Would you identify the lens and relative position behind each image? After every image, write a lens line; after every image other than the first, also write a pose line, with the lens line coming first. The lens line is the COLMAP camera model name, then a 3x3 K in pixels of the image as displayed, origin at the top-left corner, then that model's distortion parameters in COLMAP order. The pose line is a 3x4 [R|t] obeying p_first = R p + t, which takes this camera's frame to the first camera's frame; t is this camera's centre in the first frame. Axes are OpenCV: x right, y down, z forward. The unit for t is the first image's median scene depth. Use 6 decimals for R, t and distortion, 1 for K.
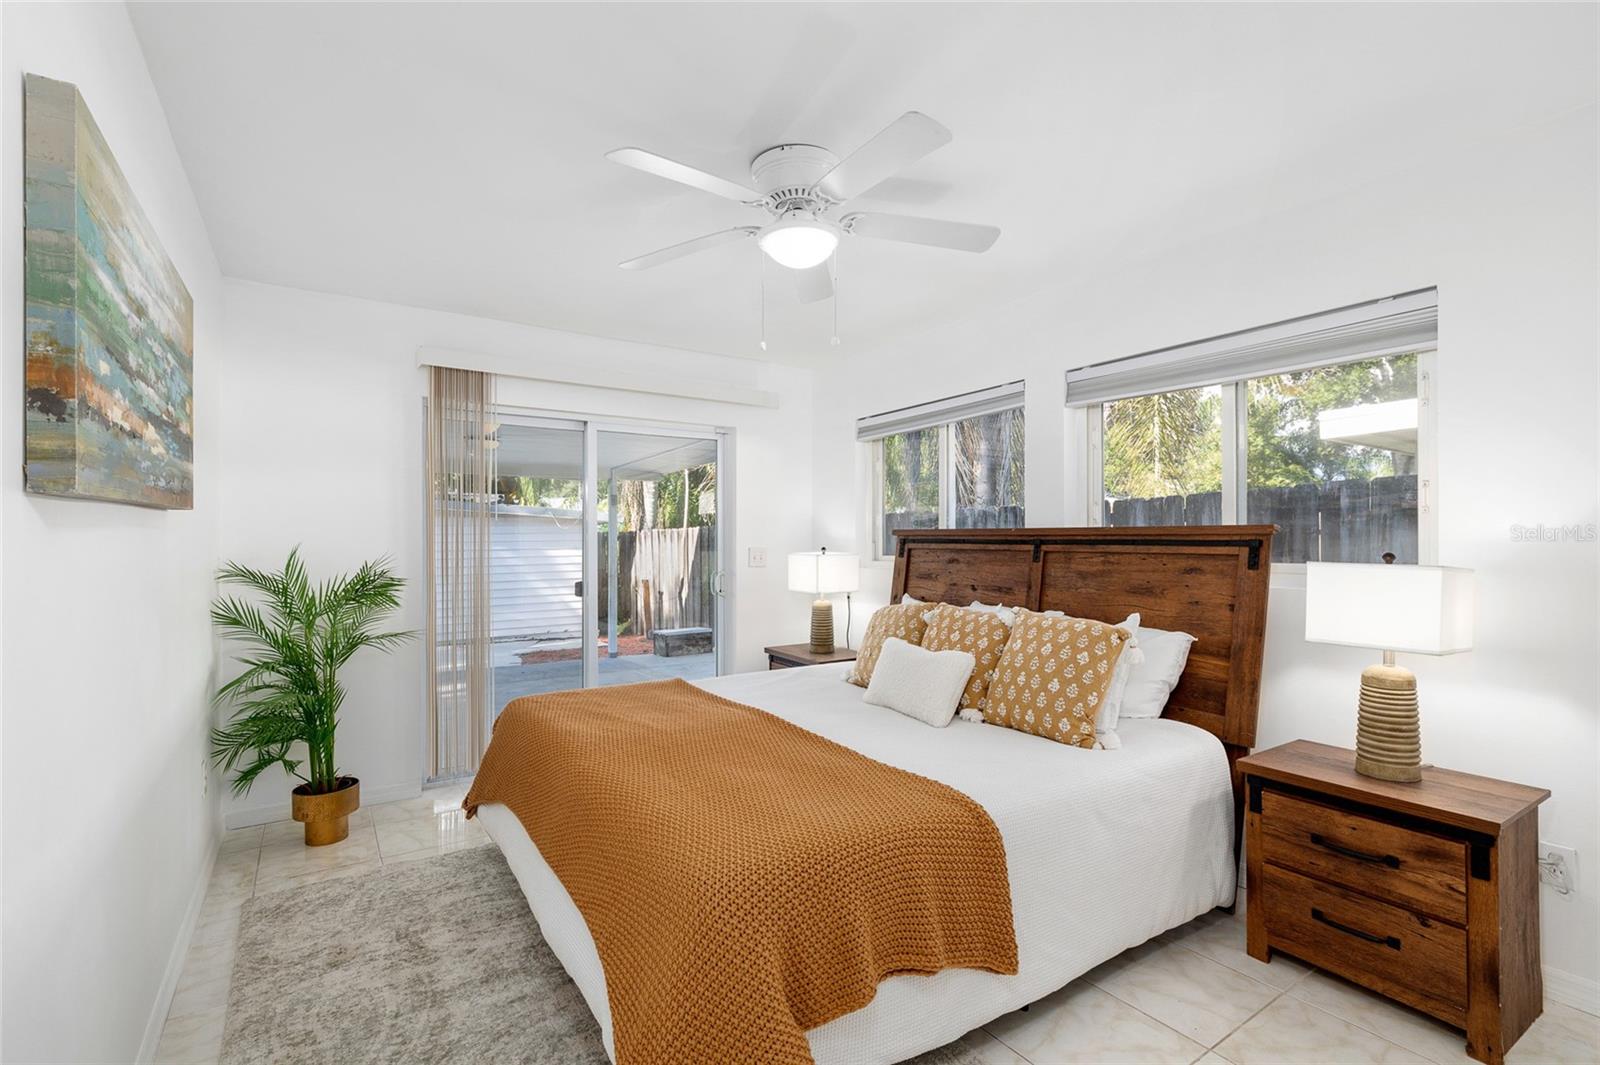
lens RADIAL K [[728.4, 0, 803.5], [0, 728.4, 533.6], [0, 0, 1]] dist [-0.005044, -0.001154]
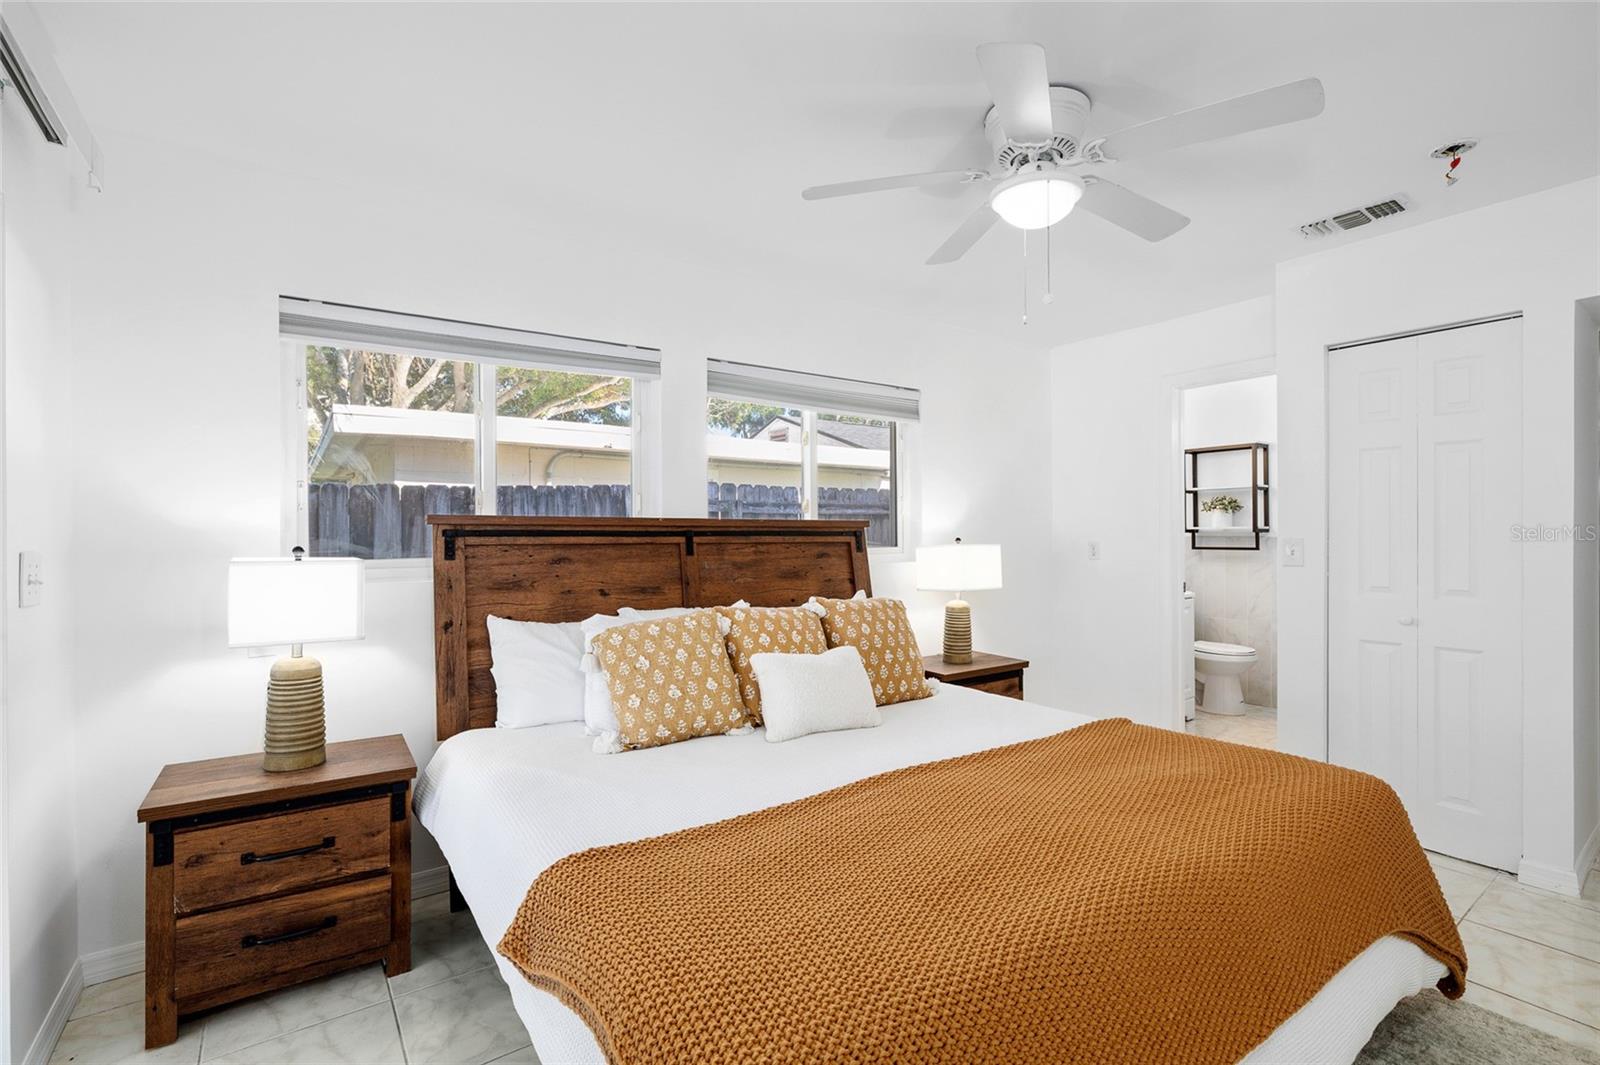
lens RADIAL K [[728.4, 0, 835.4], [0, 728.4, 530.9], [0, 0, 1]] dist [-0.005044, -0.001154]
pose [[-0.040094, -0.003632, 0.999189, -0.587627], [-0.011507, 0.999929, 0.003173, 0.002976], [-0.999130, -0.011371, -0.040133, 0.819684]]
